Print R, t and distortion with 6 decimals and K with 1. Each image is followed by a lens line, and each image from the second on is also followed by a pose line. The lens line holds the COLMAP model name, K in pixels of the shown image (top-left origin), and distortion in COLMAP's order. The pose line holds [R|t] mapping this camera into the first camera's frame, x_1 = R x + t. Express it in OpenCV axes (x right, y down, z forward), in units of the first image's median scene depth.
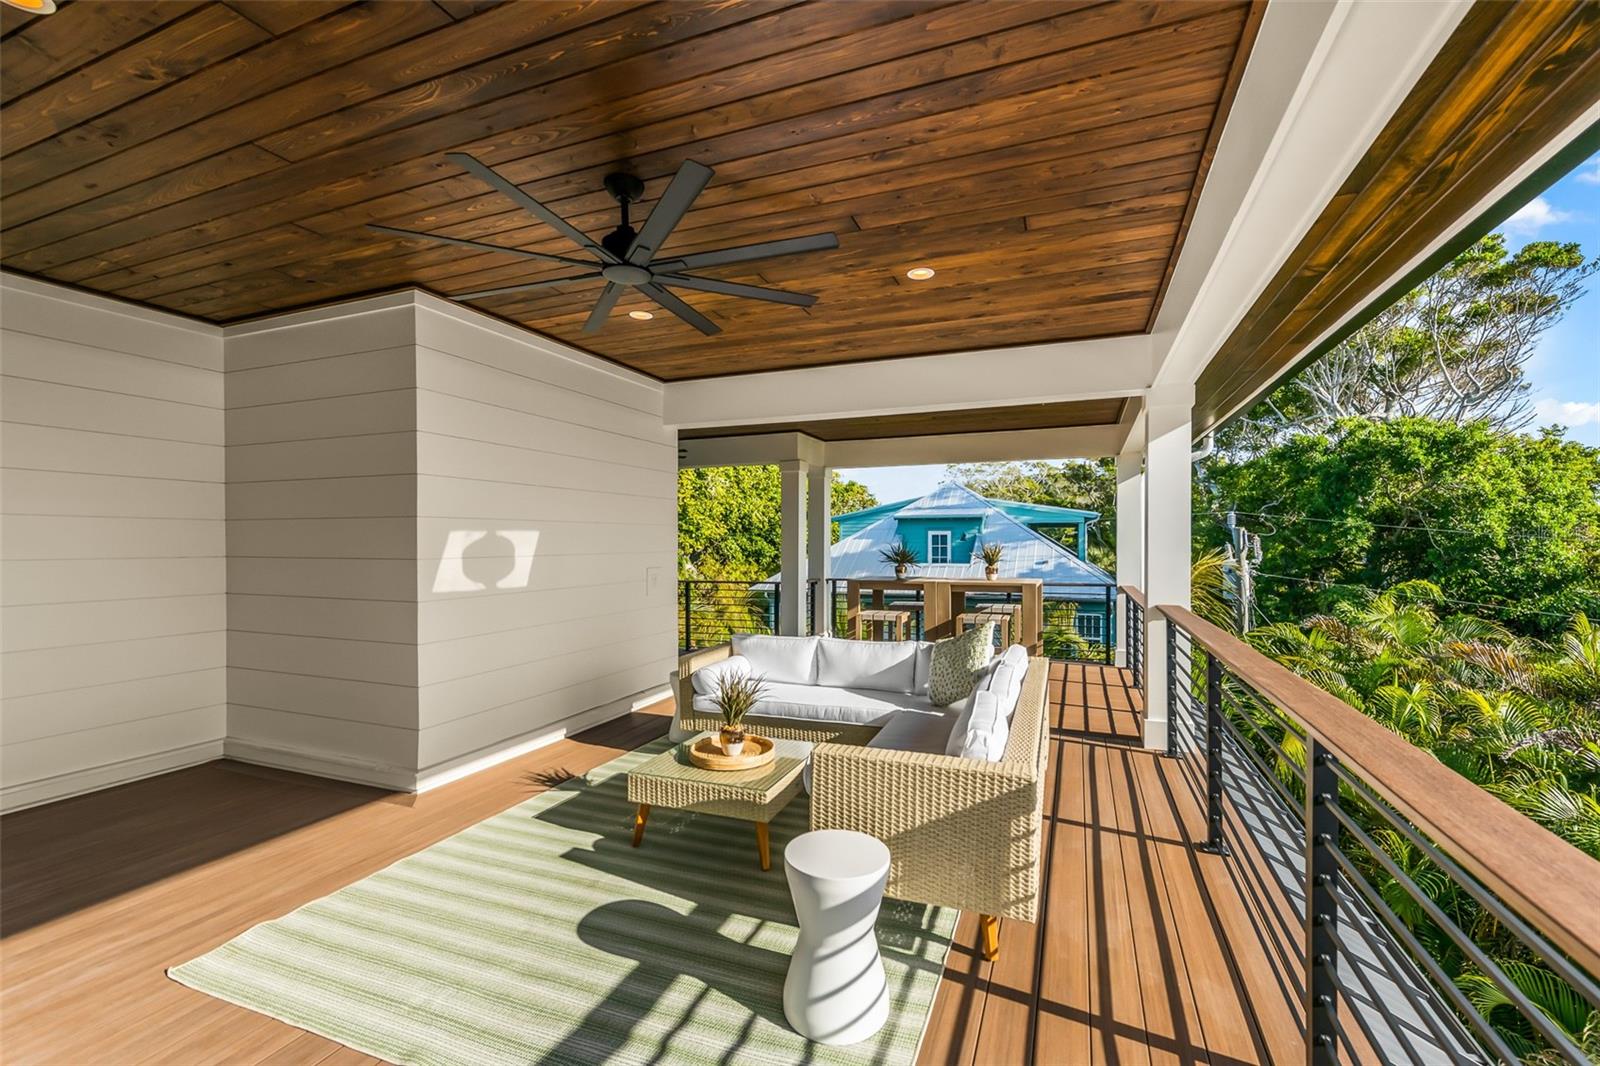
lens RADIAL K [[639.1, 0, 797.3], [0, 639.1, 542.4], [0, 0, 1]] dist [0.009581, -0.001181]
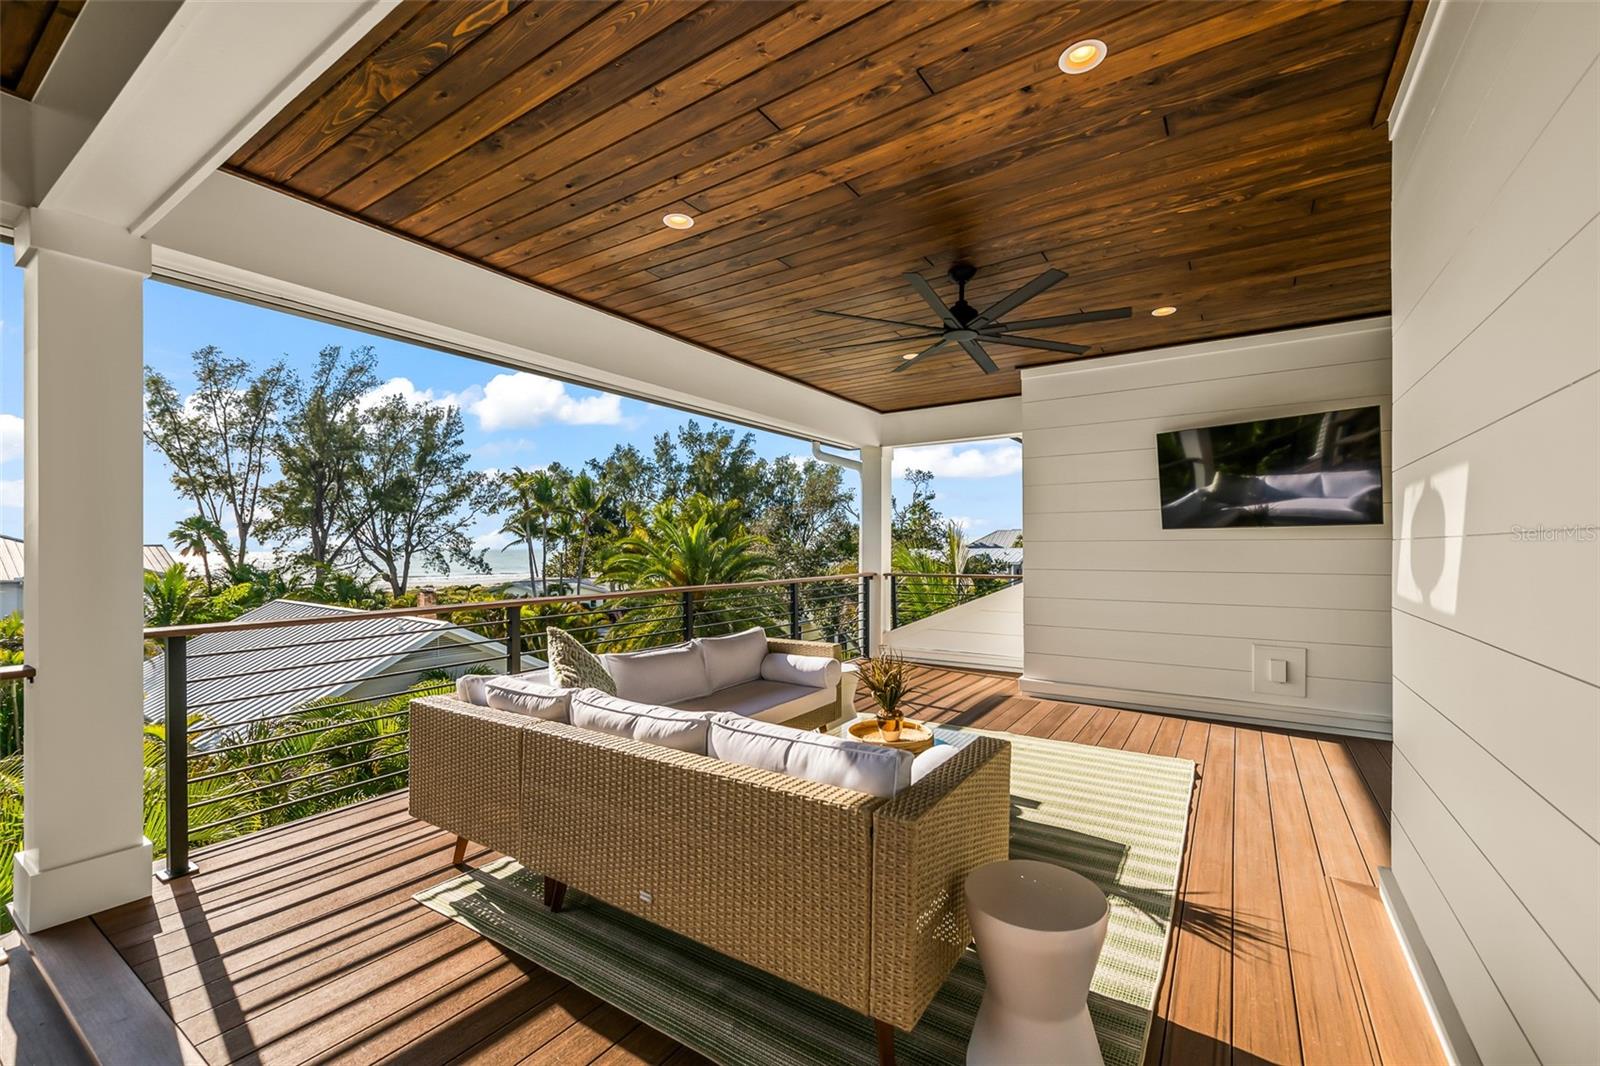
lens RADIAL K [[639.1, 0, 814.5], [0, 639.1, 545.3], [0, 0, 1]] dist [0.009581, -0.001181]
pose [[-0.974917, 0.006383, 0.222478, -0.152782], [0.006478, 0.999979, -0.000303, 0.022743], [-0.222475, 0.001146, -0.974938, 1.503625]]
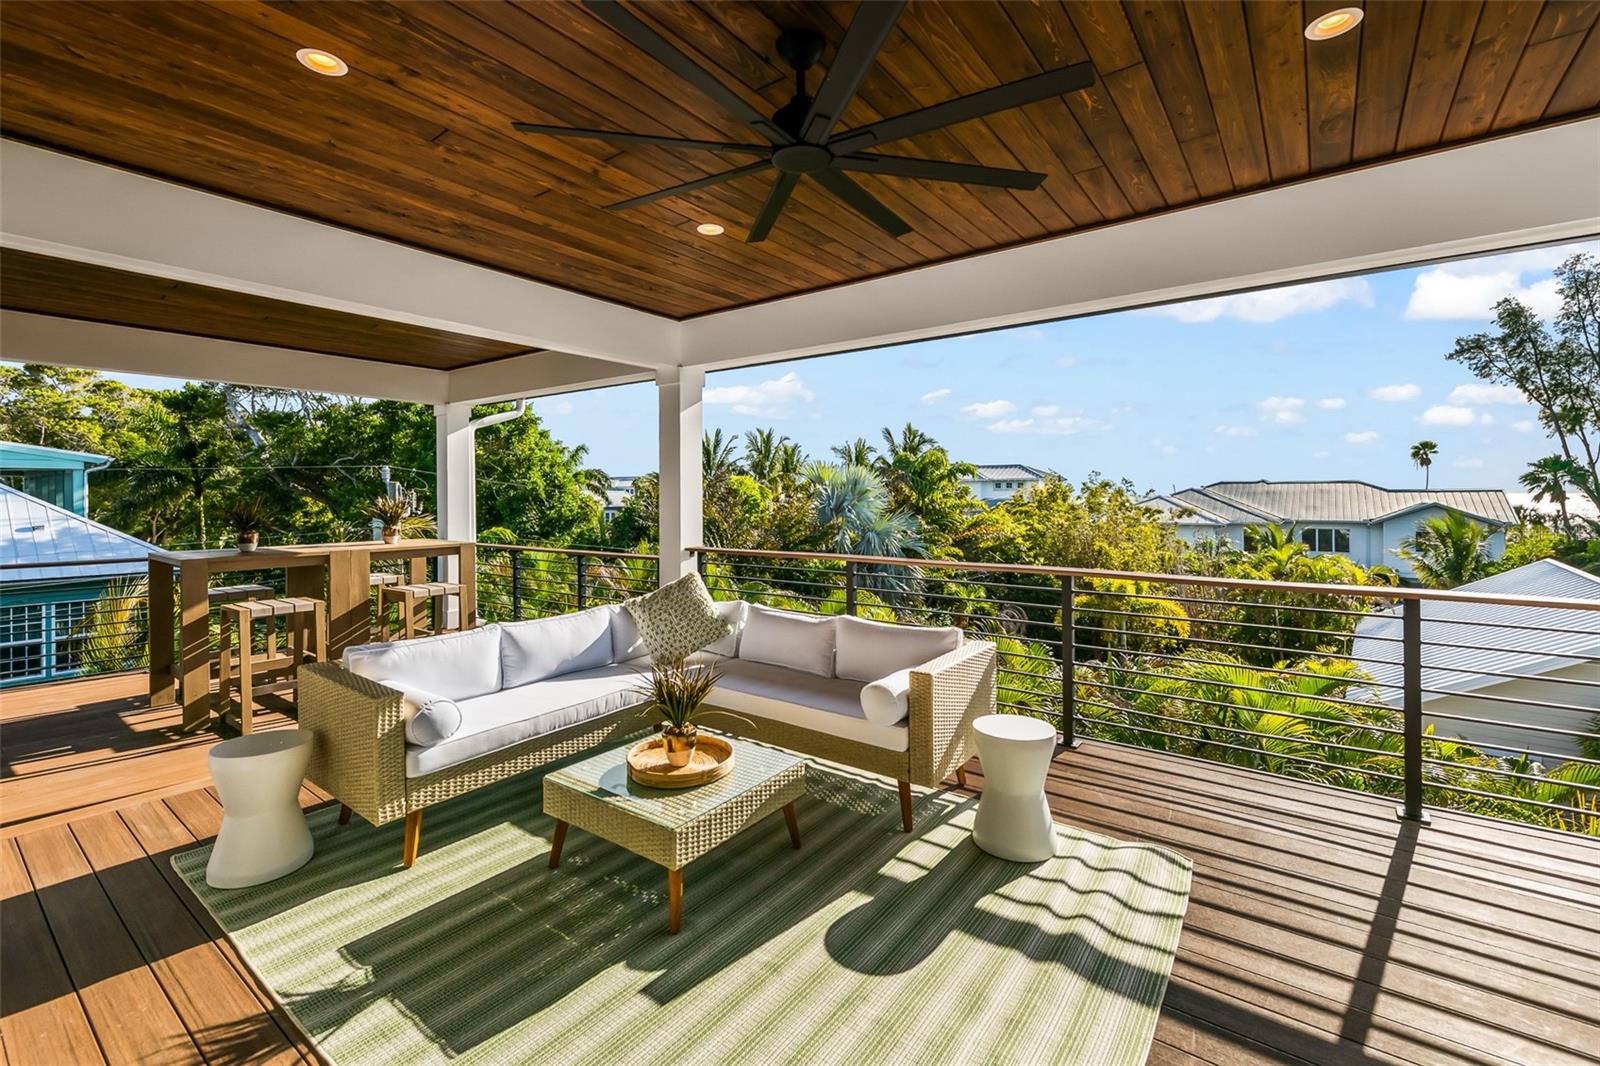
lens RADIAL K [[679.1, 0, 796.5], [0, 679.1, 488.3], [0, 0, 1]] dist [0.010940, -0.001162]
pose [[0.290793, 0.010283, 0.956731, -0.655390], [0.002854, 0.999928, -0.011614, 0.001593], [-0.956782, 0.006107, 0.290743, 0.463747]]
